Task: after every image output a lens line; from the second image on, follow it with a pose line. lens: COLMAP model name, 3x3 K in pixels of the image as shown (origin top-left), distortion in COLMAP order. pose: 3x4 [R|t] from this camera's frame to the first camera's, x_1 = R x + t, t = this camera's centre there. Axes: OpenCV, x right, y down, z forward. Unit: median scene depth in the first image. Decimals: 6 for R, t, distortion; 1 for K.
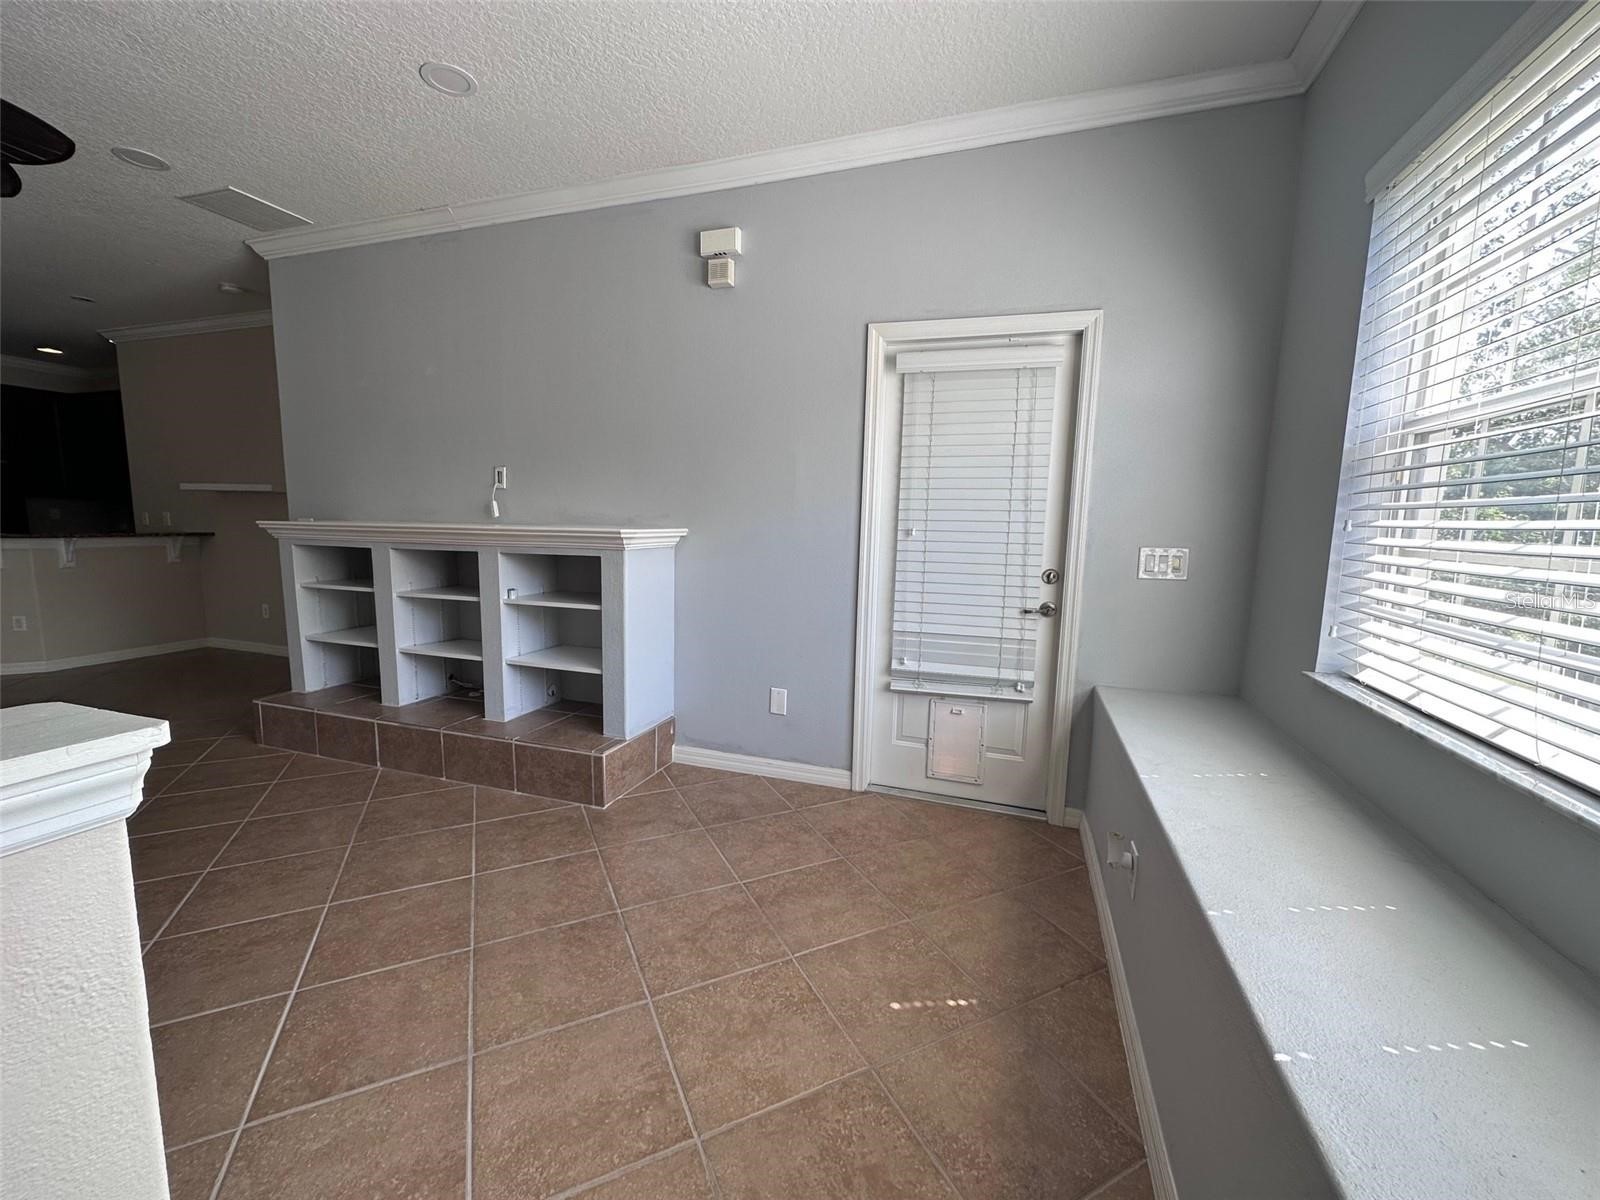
lens RADIAL K [[637.0, 0, 800.0], [0, 637.0, 600.0], [0, 0, 1]] dist [-0.001117, -0.000211]
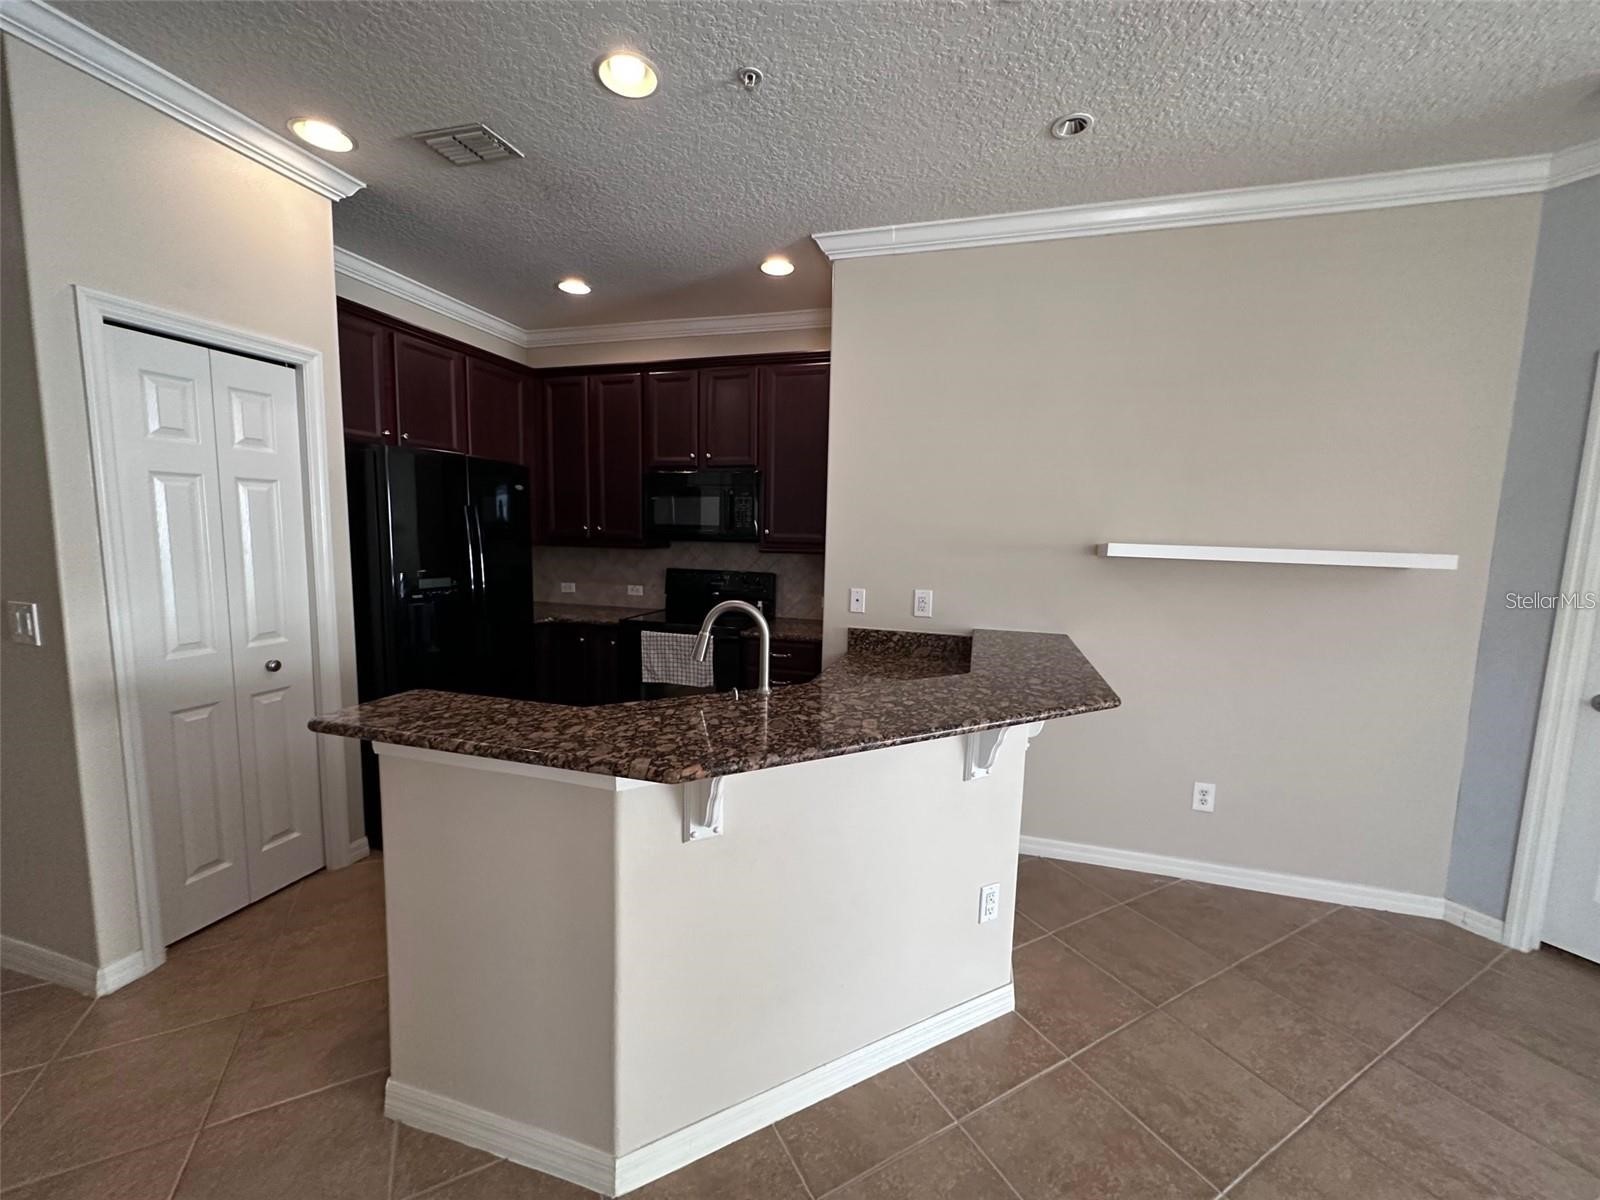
lens RADIAL K [[637.0, 0, 800.0], [0, 637.0, 600.0], [0, 0, 1]] dist [-0.001117, -0.000211]
pose [[0.999371, 0.002952, 0.035326, -2.318131], [-0.002375, 0.999863, -0.016353, -0.250867], [-0.035370, 0.016259, 0.999242, 1.014653]]
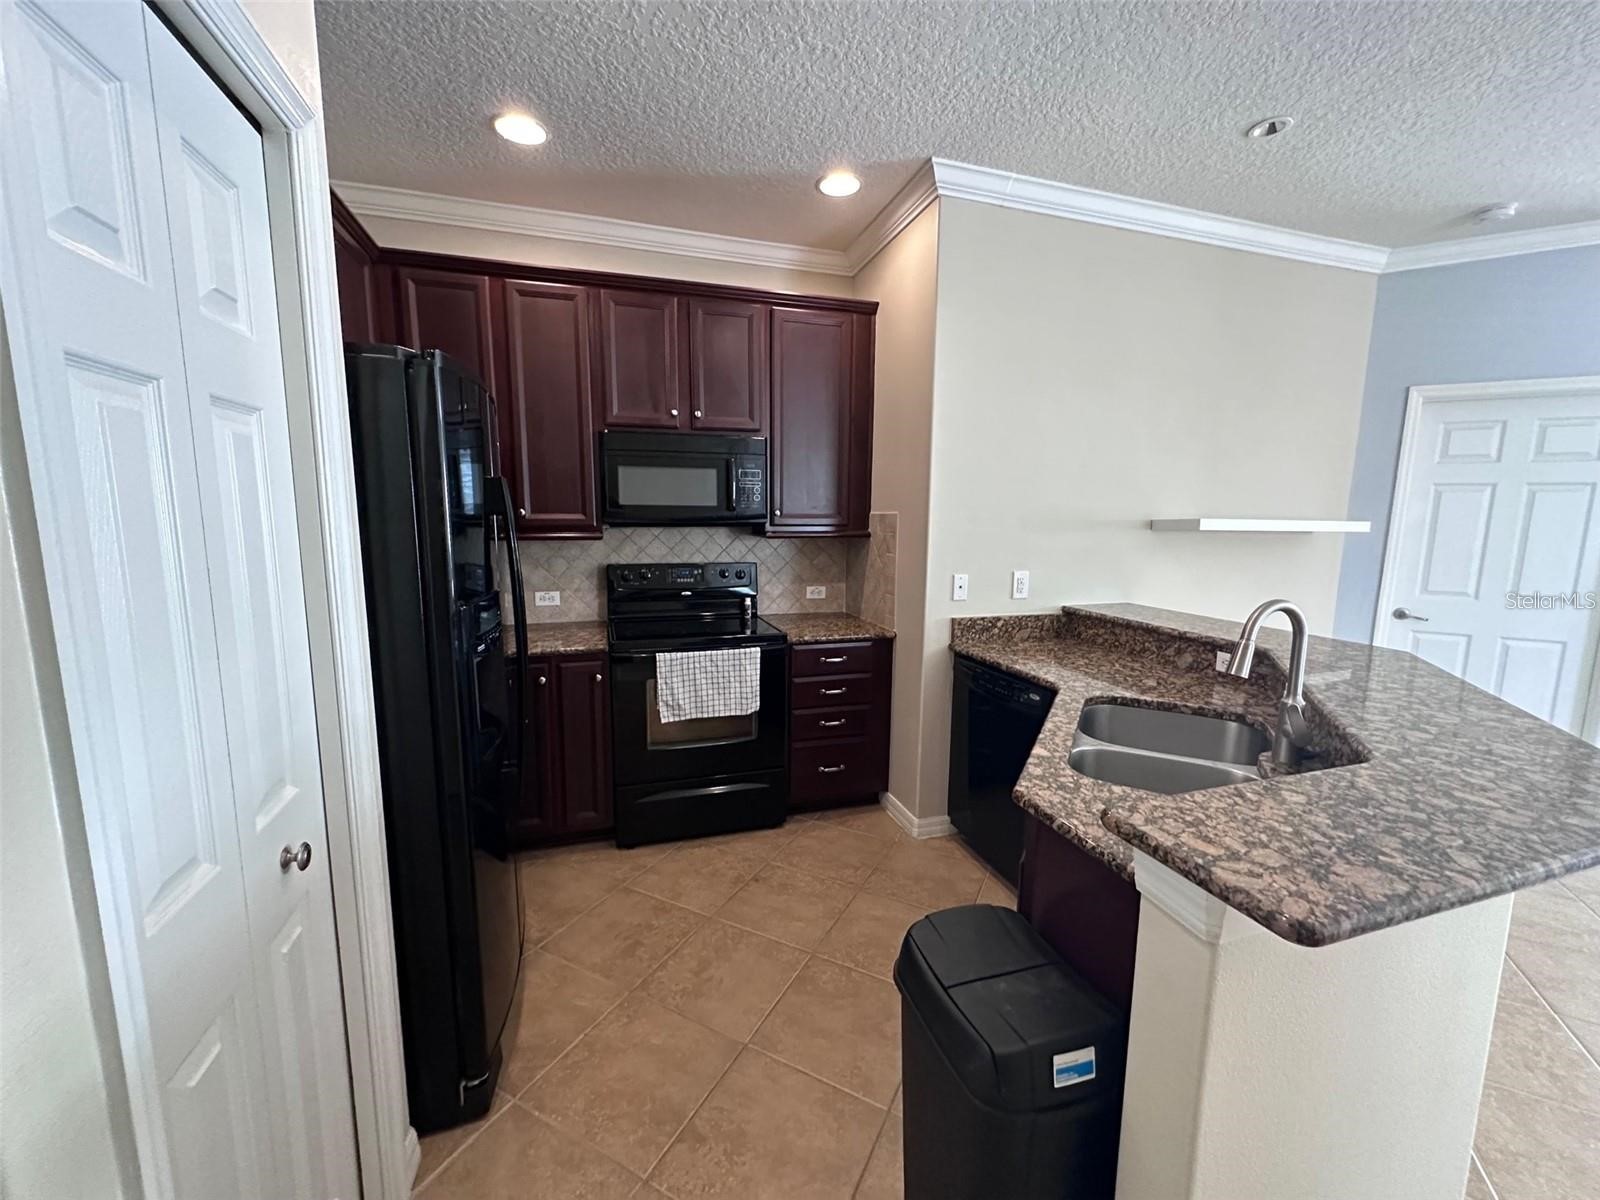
lens RADIAL K [[637.0, 0, 800.0], [0, 637.0, 600.0], [0, 0, 1]] dist [-0.001117, -0.000211]
pose [[0.807940, -0.090204, 0.582320, -2.966672], [0.078602, 0.995880, 0.045210, -0.313263], [-0.583999, 0.009244, 0.811702, 1.442793]]
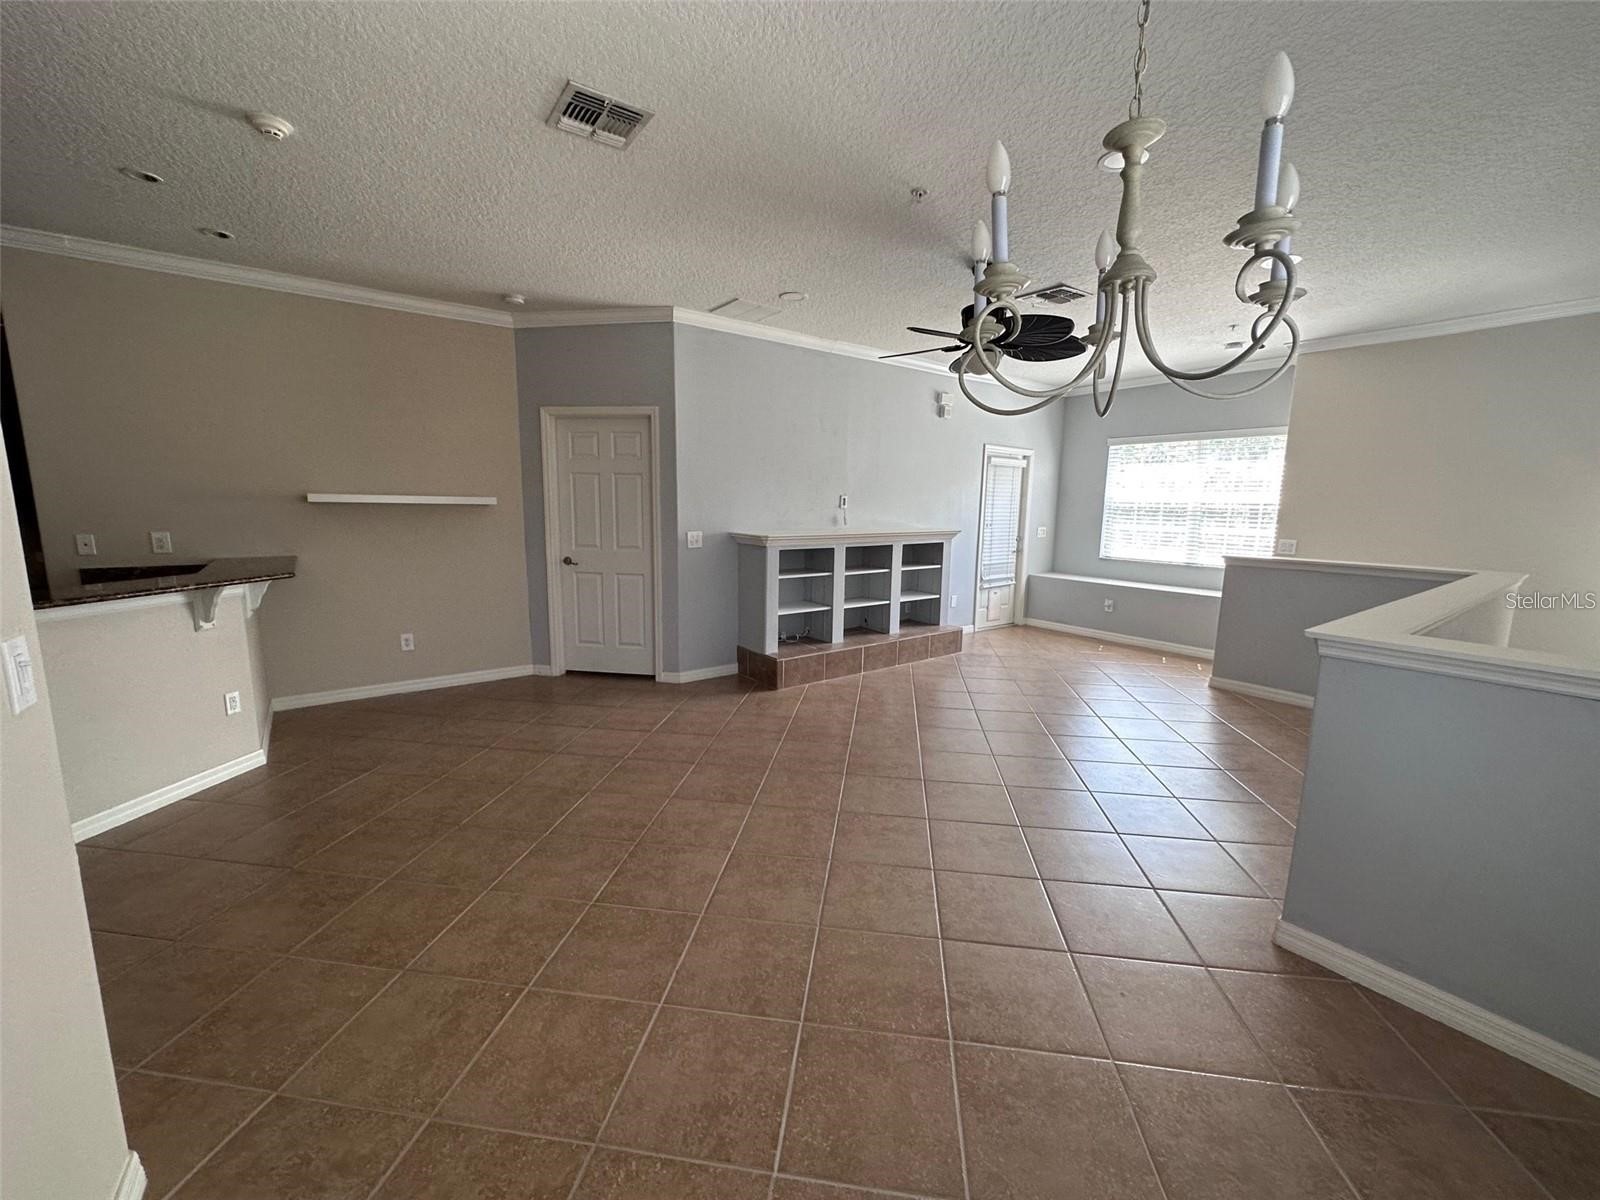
lens RADIAL K [[637.0, 0, 800.0], [0, 637.0, 600.0], [0, 0, 1]] dist [-0.001117, -0.000211]
pose [[0.568747, -0.136739, 0.811067, -2.422410], [0.099271, 0.990288, 0.097342, -0.136524], [-0.816500, 0.025152, 0.576798, 0.147825]]
